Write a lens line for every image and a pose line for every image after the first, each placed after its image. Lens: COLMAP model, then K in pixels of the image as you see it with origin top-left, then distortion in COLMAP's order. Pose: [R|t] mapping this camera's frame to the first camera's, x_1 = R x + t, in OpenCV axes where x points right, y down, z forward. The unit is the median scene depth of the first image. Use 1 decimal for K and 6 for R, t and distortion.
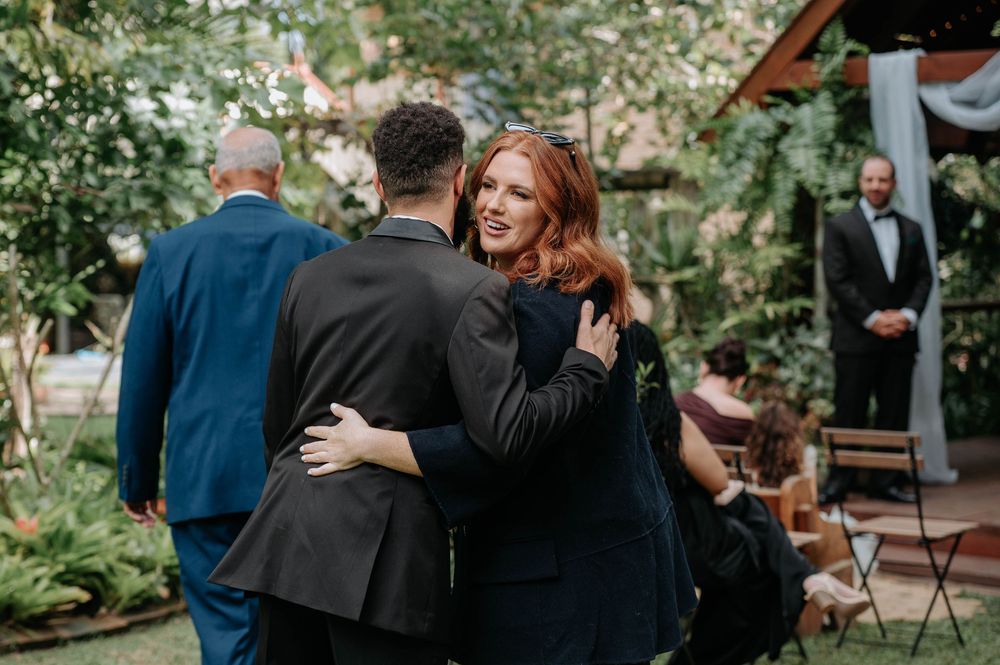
lens RADIAL K [[2146.9, 0, 498.7], [0, 2146.9, 333.0], [0, 0, 1]] dist [-0.109309, 0.000000]
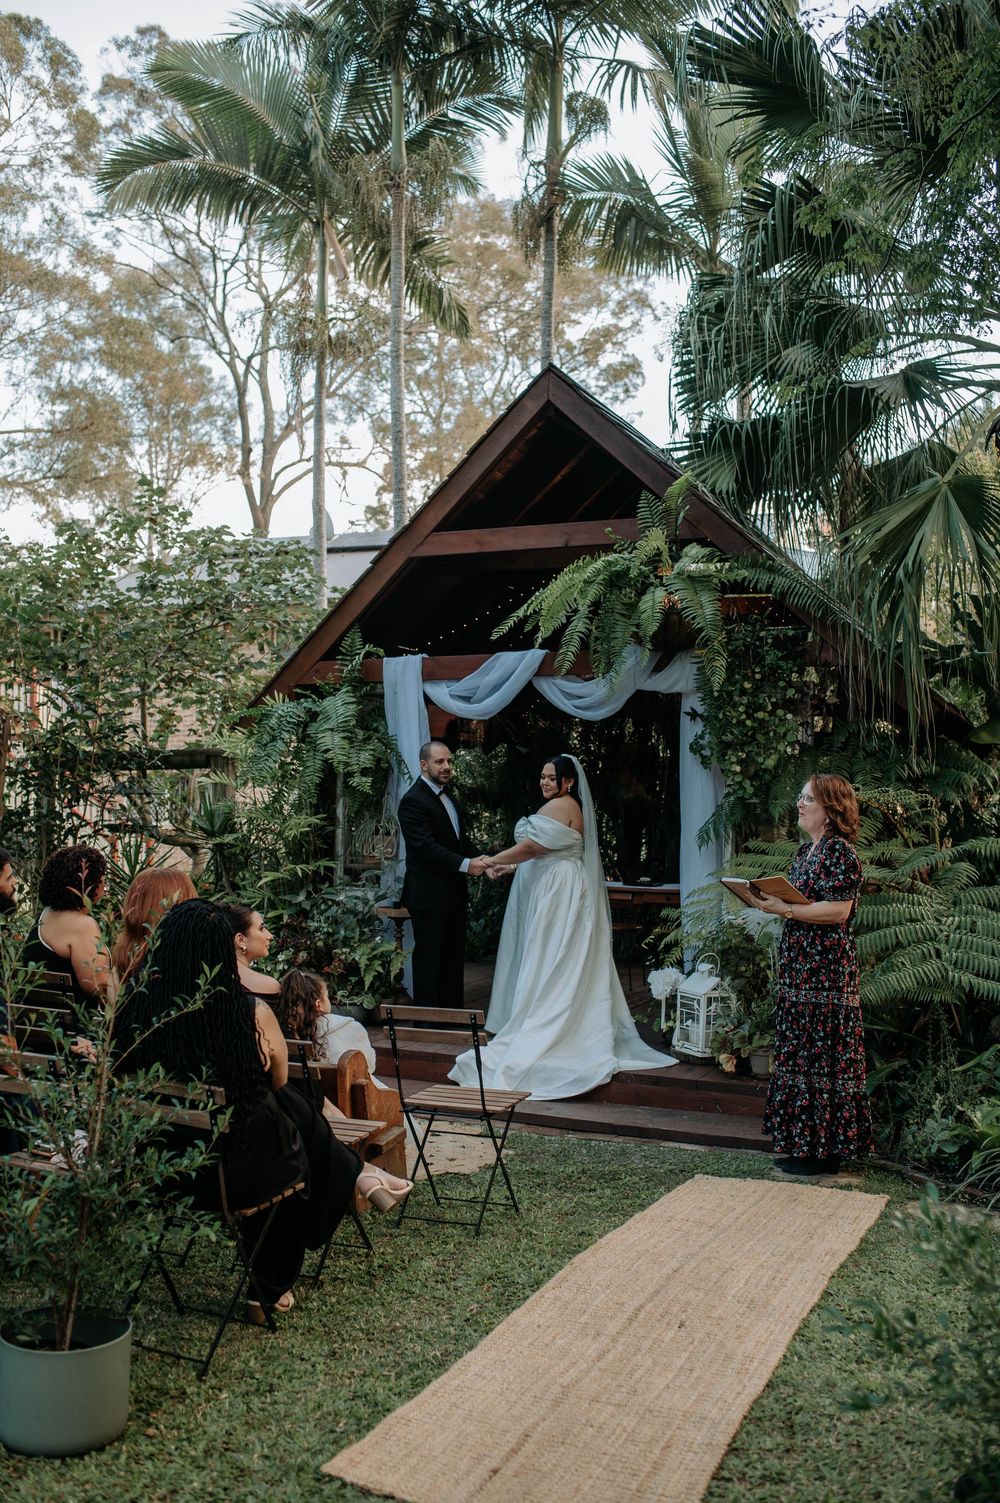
lens RADIAL K [[1448.4, 0, 501.0], [0, 1448.4, 749.6], [0, 0, 1]] dist [-0.073851, 0.000000]
pose [[0.959317, 0.019560, 0.281653, 0.008341], [0.004183, 0.996503, -0.083453, -0.009443], [-0.282301, 0.081236, 0.955880, 0.201712]]
